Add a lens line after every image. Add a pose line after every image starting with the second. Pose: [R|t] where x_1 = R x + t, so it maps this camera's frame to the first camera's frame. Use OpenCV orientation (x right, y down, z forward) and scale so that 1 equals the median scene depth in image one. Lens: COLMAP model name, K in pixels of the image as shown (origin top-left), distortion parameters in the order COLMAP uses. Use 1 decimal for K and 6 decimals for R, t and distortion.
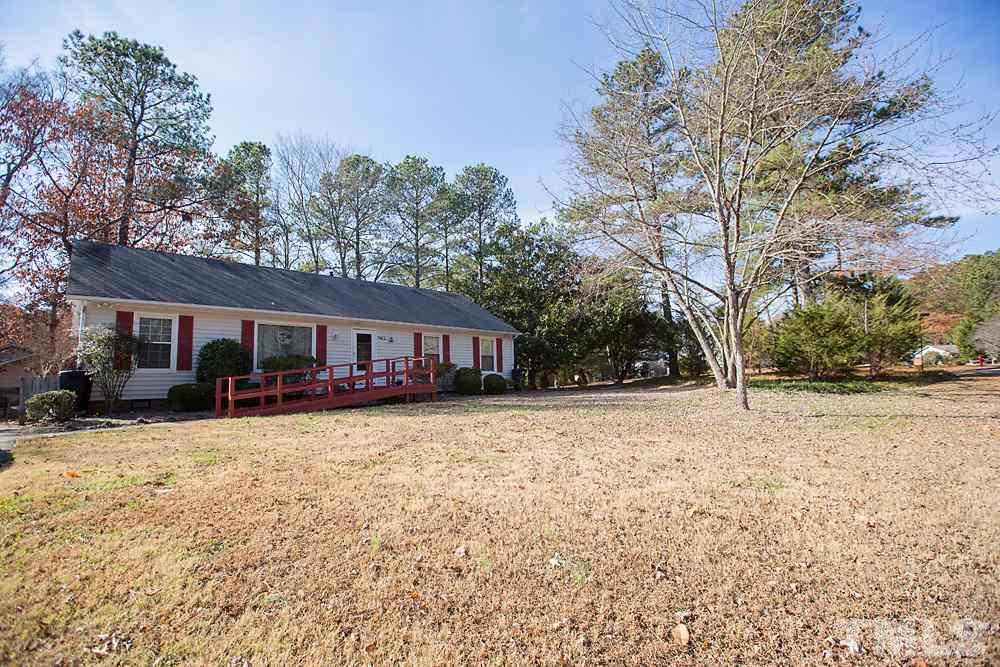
lens RADIAL K [[465.8, 0, 500.1], [0, 465.8, 338.5], [0, 0, 1]] dist [-0.062345, 0.024383]
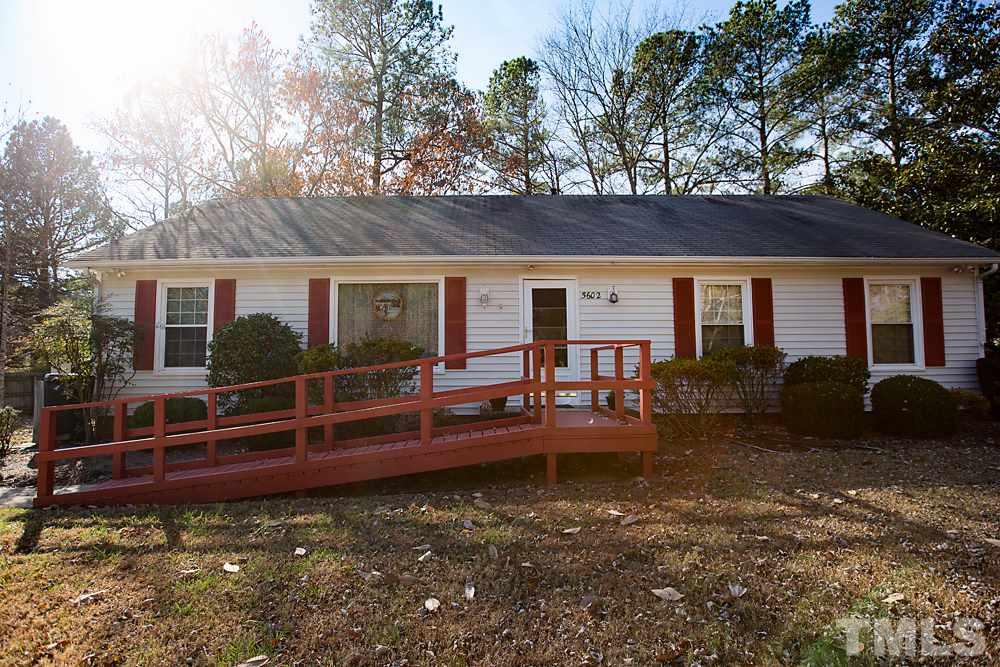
lens RADIAL K [[465.8, 0, 500.1], [0, 465.8, 338.5], [0, 0, 1]] dist [-0.062345, 0.024383]
pose [[0.709390, 0.006496, -0.704786, 0.007205], [0.053489, 0.996578, 0.063024, 0.007045], [0.702783, -0.082407, 0.706615, 0.539264]]
